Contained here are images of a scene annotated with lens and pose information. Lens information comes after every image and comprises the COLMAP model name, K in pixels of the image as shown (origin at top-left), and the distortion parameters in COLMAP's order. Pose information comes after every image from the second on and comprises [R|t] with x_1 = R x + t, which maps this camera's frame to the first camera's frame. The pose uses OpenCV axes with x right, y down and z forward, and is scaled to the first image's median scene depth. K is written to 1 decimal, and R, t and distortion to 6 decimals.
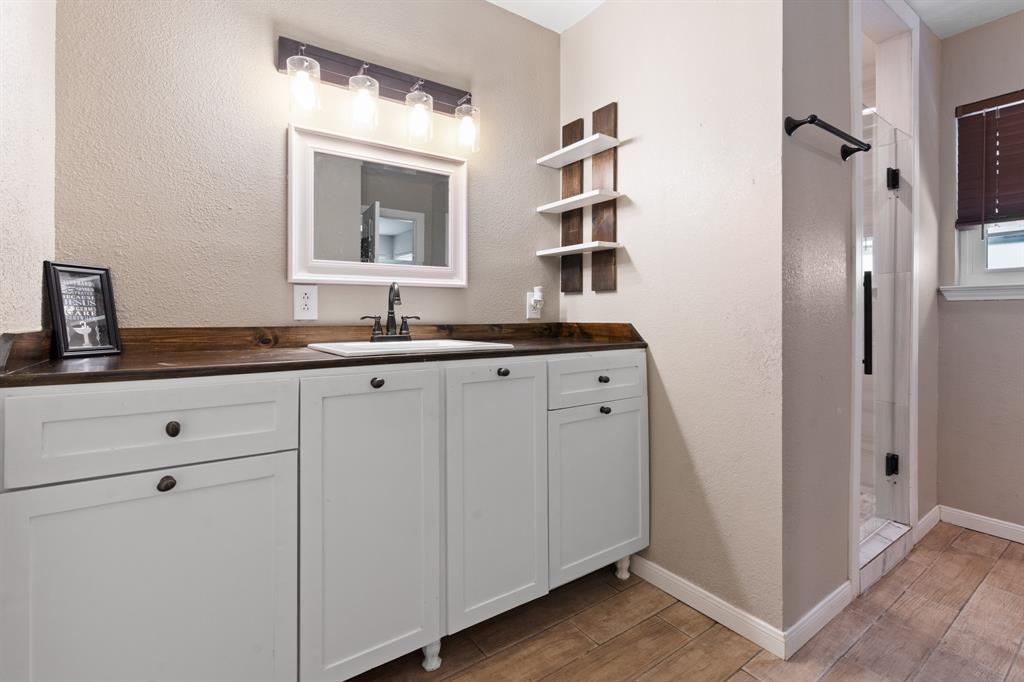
lens RADIAL K [[466.1, 0, 539.0], [0, 466.1, 314.5], [0, 0, 1]] dist [-0.008553, 0.002352]
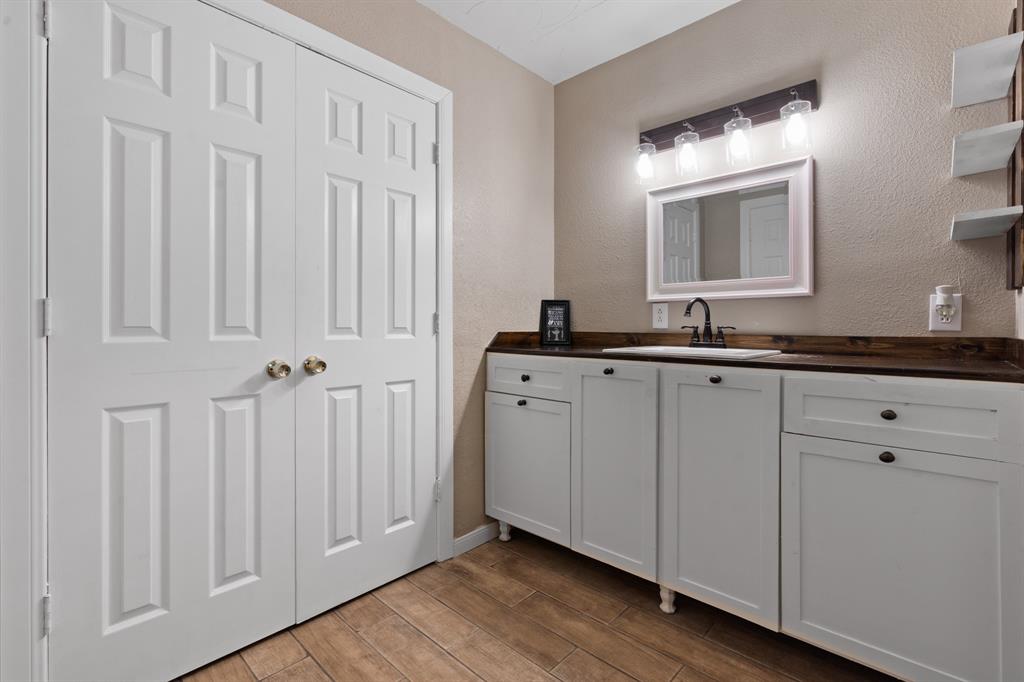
lens RADIAL K [[466.1, 0, 513.1], [0, 466.1, 330.5], [0, 0, 1]] dist [-0.008553, 0.002352]
pose [[0.200139, 0.014208, -0.979665, 0.742195], [-0.000030, 0.999895, 0.014495, -0.002610], [0.979768, -0.002872, 0.200118, 0.293950]]
